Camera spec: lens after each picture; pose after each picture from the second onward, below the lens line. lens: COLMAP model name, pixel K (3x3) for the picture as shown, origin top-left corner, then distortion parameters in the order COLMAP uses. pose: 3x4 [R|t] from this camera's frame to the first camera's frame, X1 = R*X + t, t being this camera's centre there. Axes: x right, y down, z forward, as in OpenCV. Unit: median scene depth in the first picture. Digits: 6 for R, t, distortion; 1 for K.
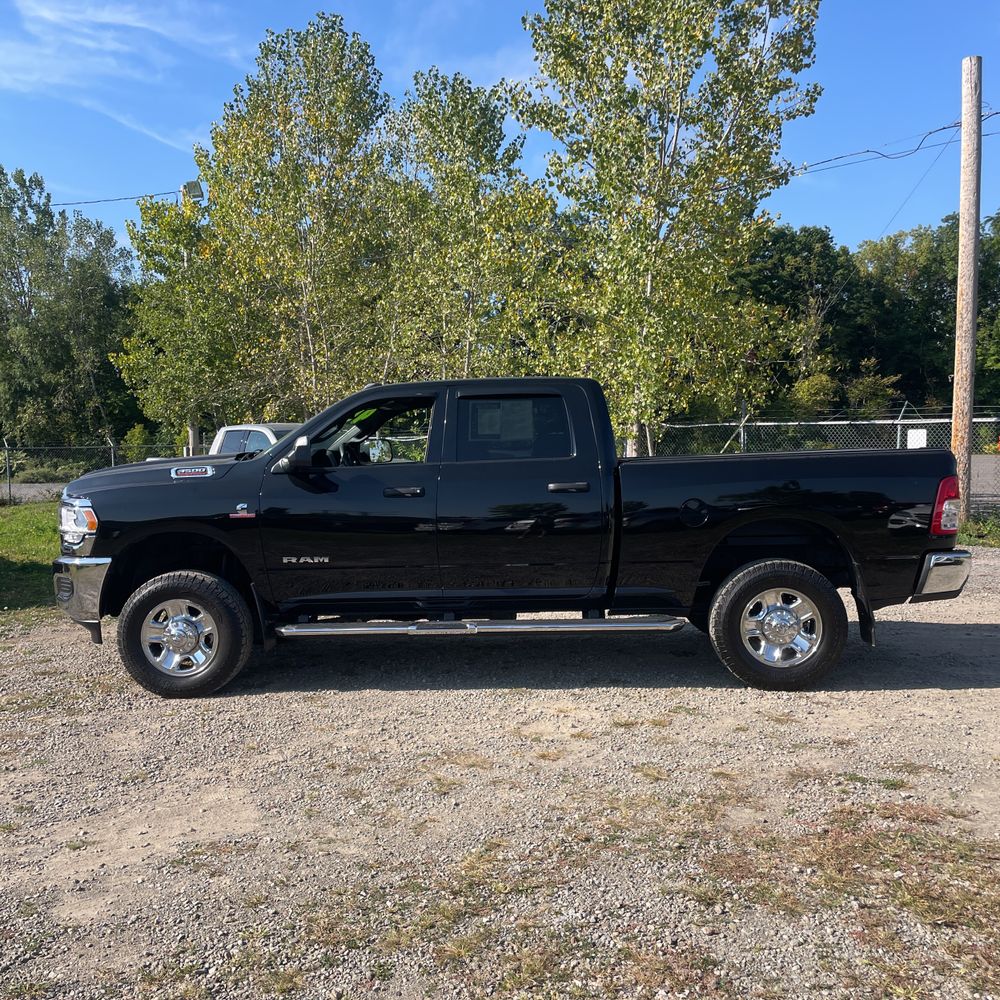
lens RADIAL K [[1036.3, 0, 473.2], [0, 1036.3, 499.1], [0, 0, 1]] dist [0.114161, -0.204101]
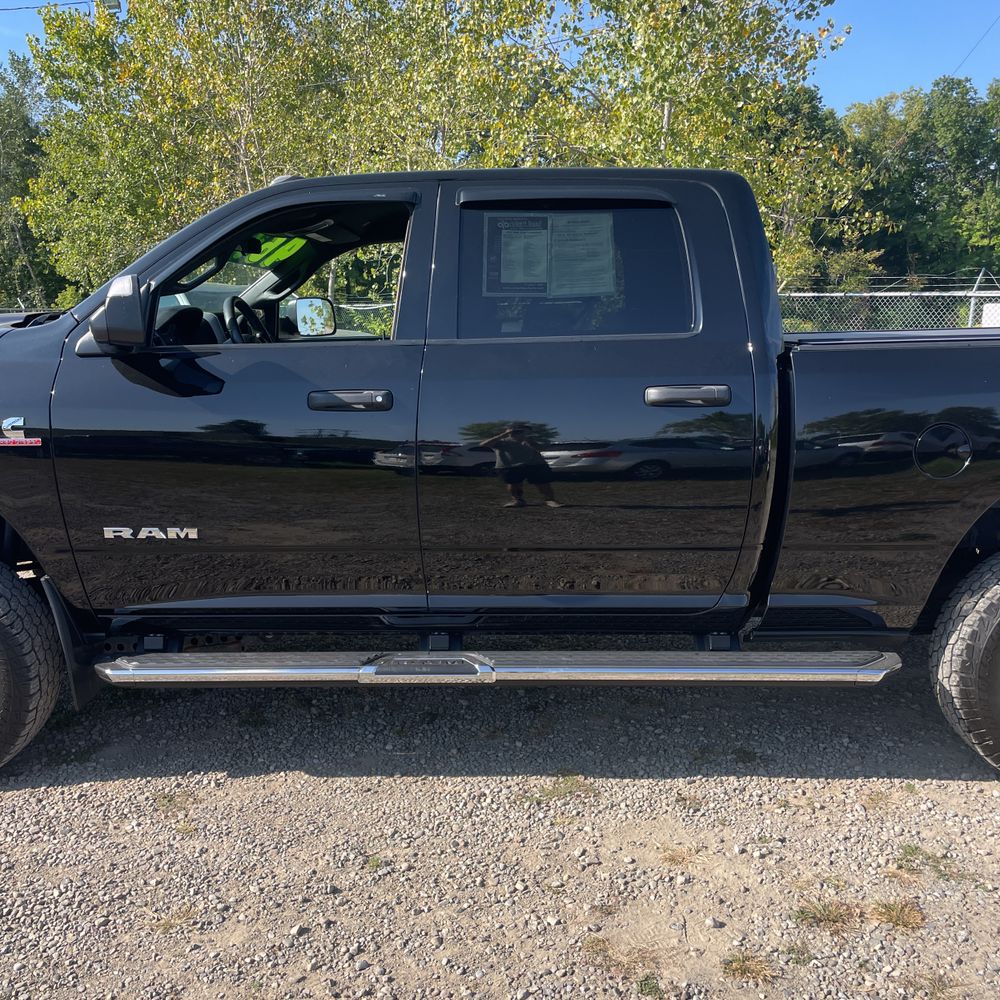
lens RADIAL K [[990.0, 0, 479.9], [0, 990.0, 509.7], [0, 0, 1]] dist [0.102636, -0.137494]
pose [[0.998689, 0.008816, 0.050427, -0.011824], [-0.015636, 0.990518, 0.136490, -0.008320], [-0.048746, -0.137100, 0.989357, 0.216491]]
